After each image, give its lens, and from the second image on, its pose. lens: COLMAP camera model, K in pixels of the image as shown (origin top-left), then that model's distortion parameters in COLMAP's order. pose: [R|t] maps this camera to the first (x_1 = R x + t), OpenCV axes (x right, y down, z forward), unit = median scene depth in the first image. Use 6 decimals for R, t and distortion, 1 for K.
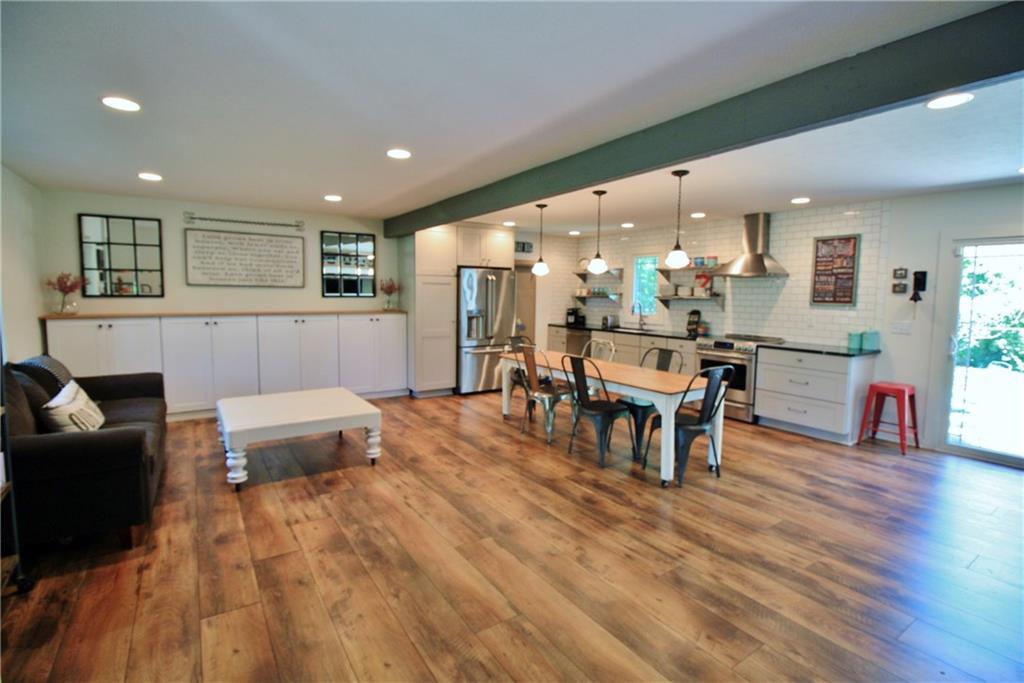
lens RADIAL K [[477.9, 0, 517.1], [0, 477.9, 331.6], [0, 0, 1]] dist [-0.000928, -0.012914]
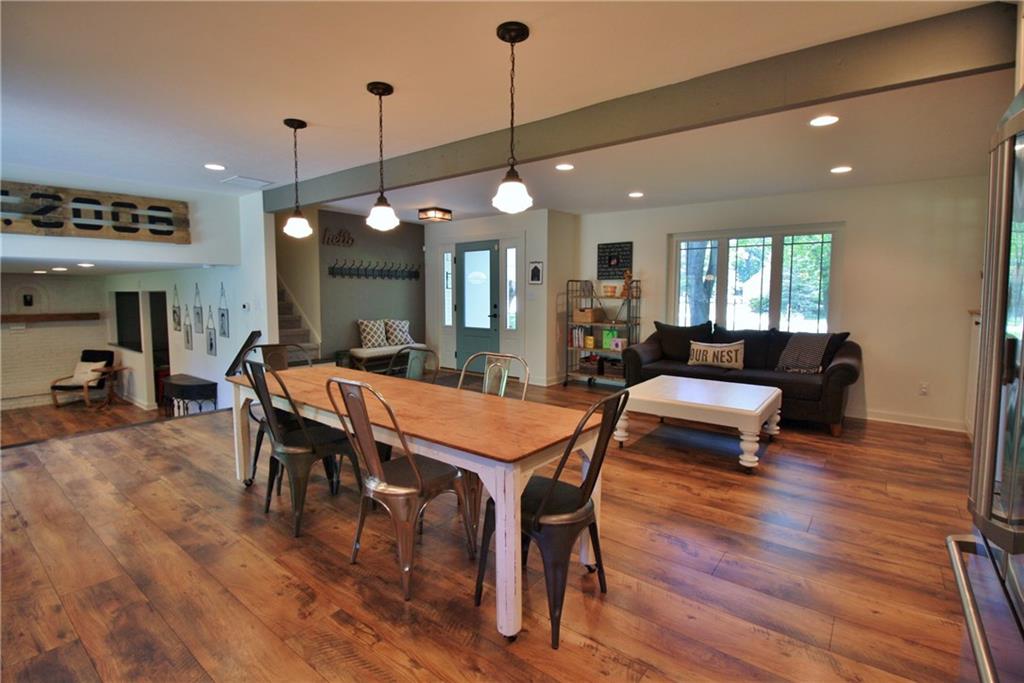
lens RADIAL K [[477.9, 0, 517.1], [0, 477.9, 331.6], [0, 0, 1]] dist [-0.000928, -0.012914]
pose [[-0.949493, 0.008507, -0.313672, 0.178057], [-0.042061, 0.987161, 0.154093, -0.088885], [0.310956, 0.159504, -0.936944, 1.467728]]
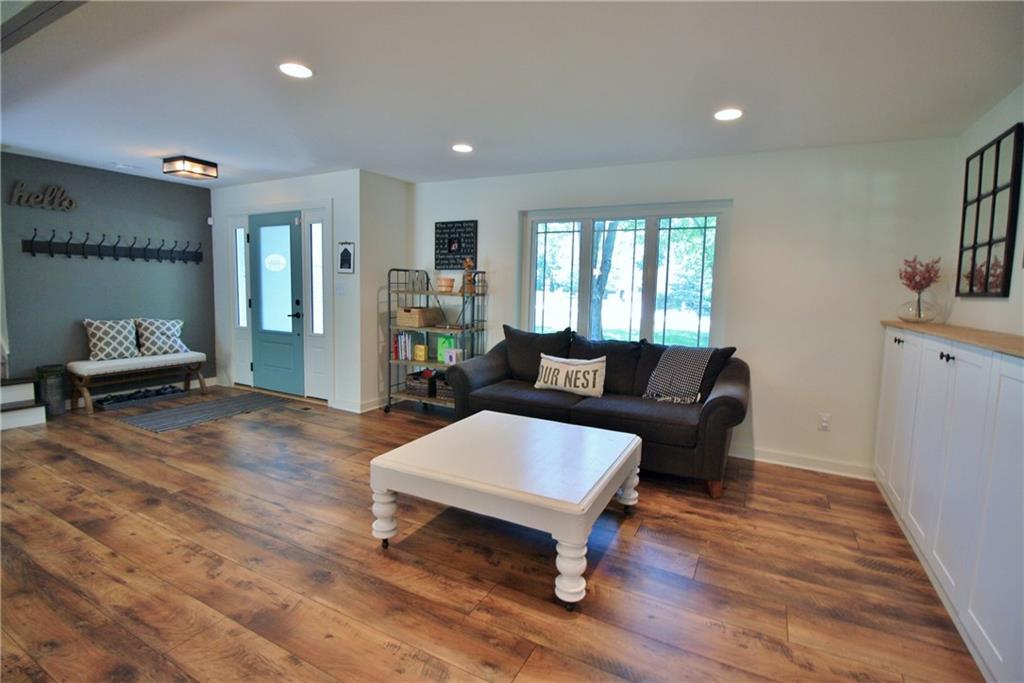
lens RADIAL K [[477.9, 0, 517.1], [0, 477.9, 331.6], [0, 0, 1]] dist [-0.000928, -0.012914]
pose [[-0.879276, 0.008833, -0.476230, -0.129481], [-0.076078, 0.984387, 0.158724, -0.080065], [0.470197, 0.175793, -0.864877, 1.238791]]
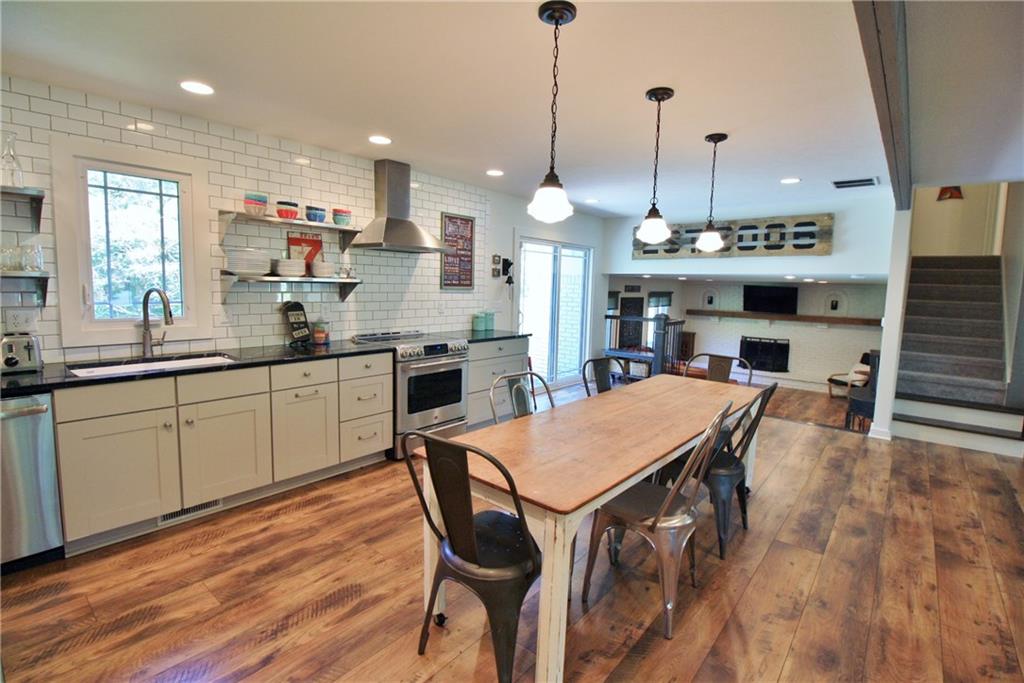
lens RADIAL K [[477.9, 0, 517.1], [0, 477.9, 331.6], [0, 0, 1]] dist [-0.000928, -0.012914]
pose [[-0.276576, -0.113458, 0.954271, -0.297914], [0.050295, 0.989936, 0.132275, -0.093621], [-0.959675, 0.084579, -0.268086, 1.189402]]
